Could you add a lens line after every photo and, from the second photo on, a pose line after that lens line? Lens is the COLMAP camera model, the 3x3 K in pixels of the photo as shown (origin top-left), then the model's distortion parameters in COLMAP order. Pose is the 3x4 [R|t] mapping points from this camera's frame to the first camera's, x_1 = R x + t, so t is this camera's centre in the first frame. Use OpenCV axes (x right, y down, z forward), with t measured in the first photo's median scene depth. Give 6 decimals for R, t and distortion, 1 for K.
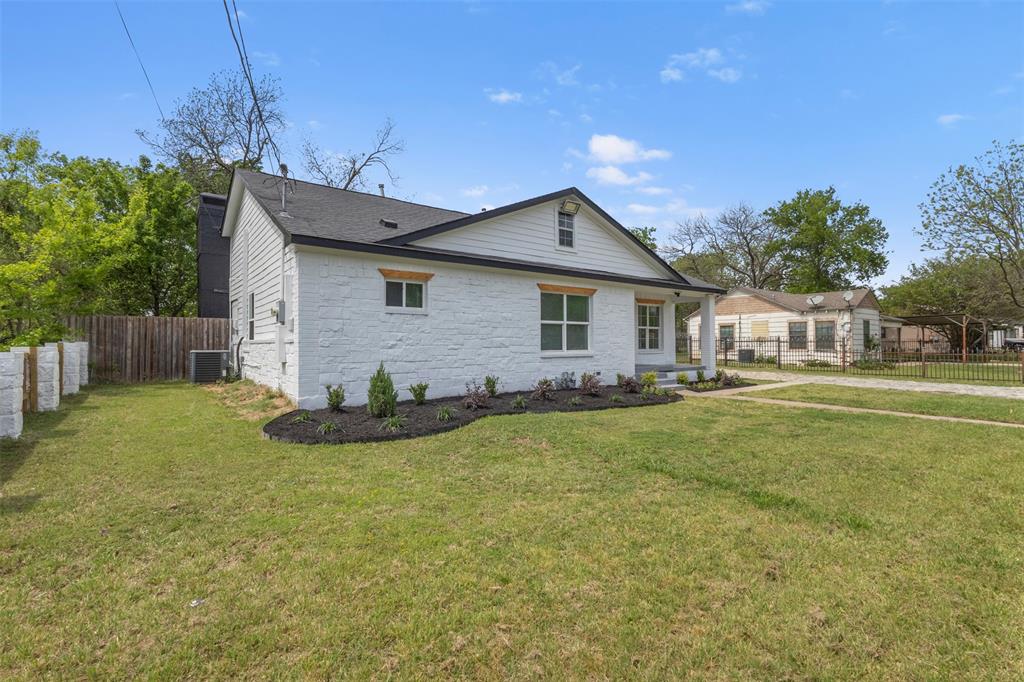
lens RADIAL K [[474.2, 0, 515.9], [0, 474.2, 340.3], [0, 0, 1]] dist [0.000928, 0.001152]
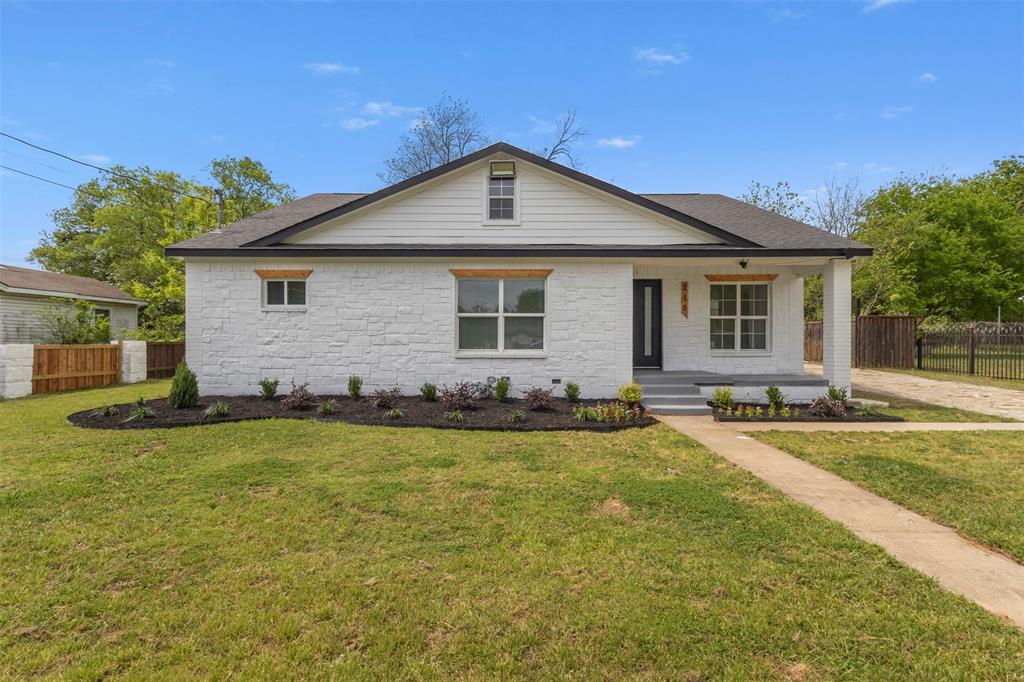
lens RADIAL K [[474.2, 0, 514.5], [0, 474.2, 339.8], [0, 0, 1]] dist [0.000928, 0.001152]
pose [[0.783266, 0.009795, -0.621610, 0.627354], [-0.000168, 0.999879, 0.015545, -0.007808], [0.621687, -0.012072, 0.783173, 0.392691]]
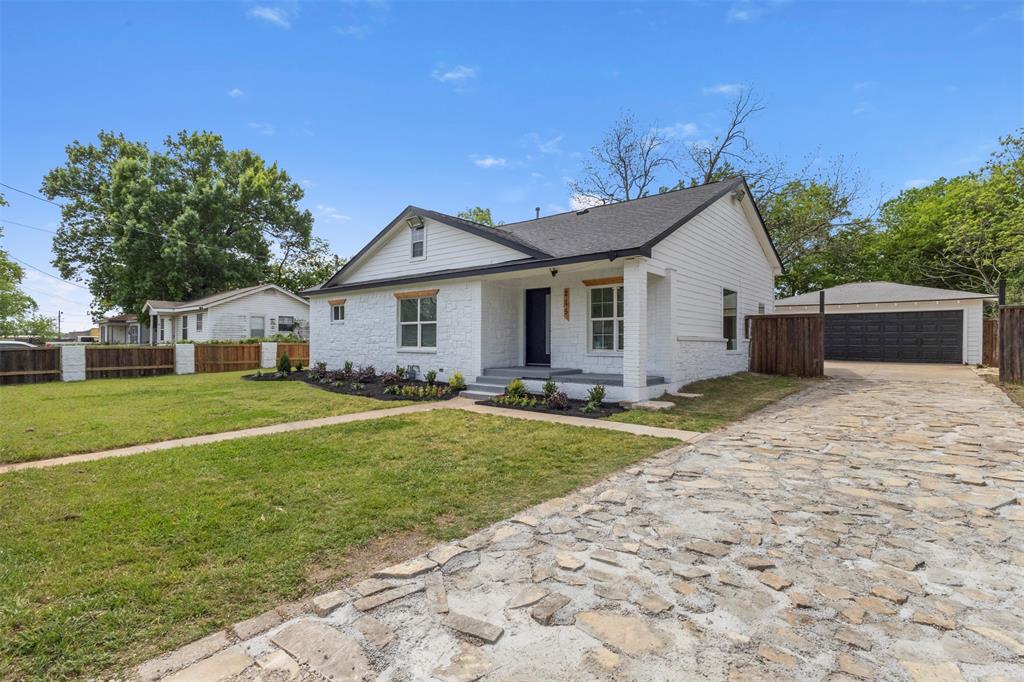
lens RADIAL K [[474.2, 0, 515.2], [0, 474.2, 345.7], [0, 0, 1]] dist [0.000928, 0.001152]
pose [[0.208472, 0.017930, -0.977864, 1.301928], [0.005876, 0.999791, 0.019584, -0.002860], [0.978011, -0.009829, 0.208323, 1.001965]]
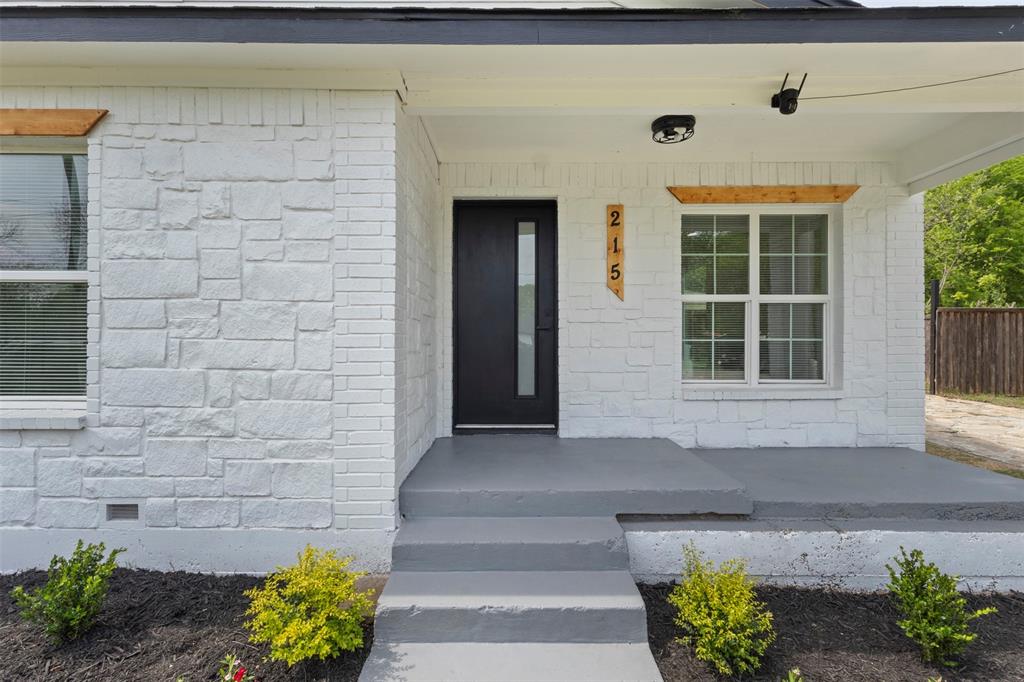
lens RADIAL K [[474.2, 0, 512.0], [0, 474.2, 338.0], [0, 0, 1]] dist [0.000928, 0.001152]
pose [[0.787816, 0.005014, -0.615890, 0.468900], [-0.001141, 0.999977, 0.006680, -0.009288], [0.615910, -0.004560, 0.787804, 1.000112]]
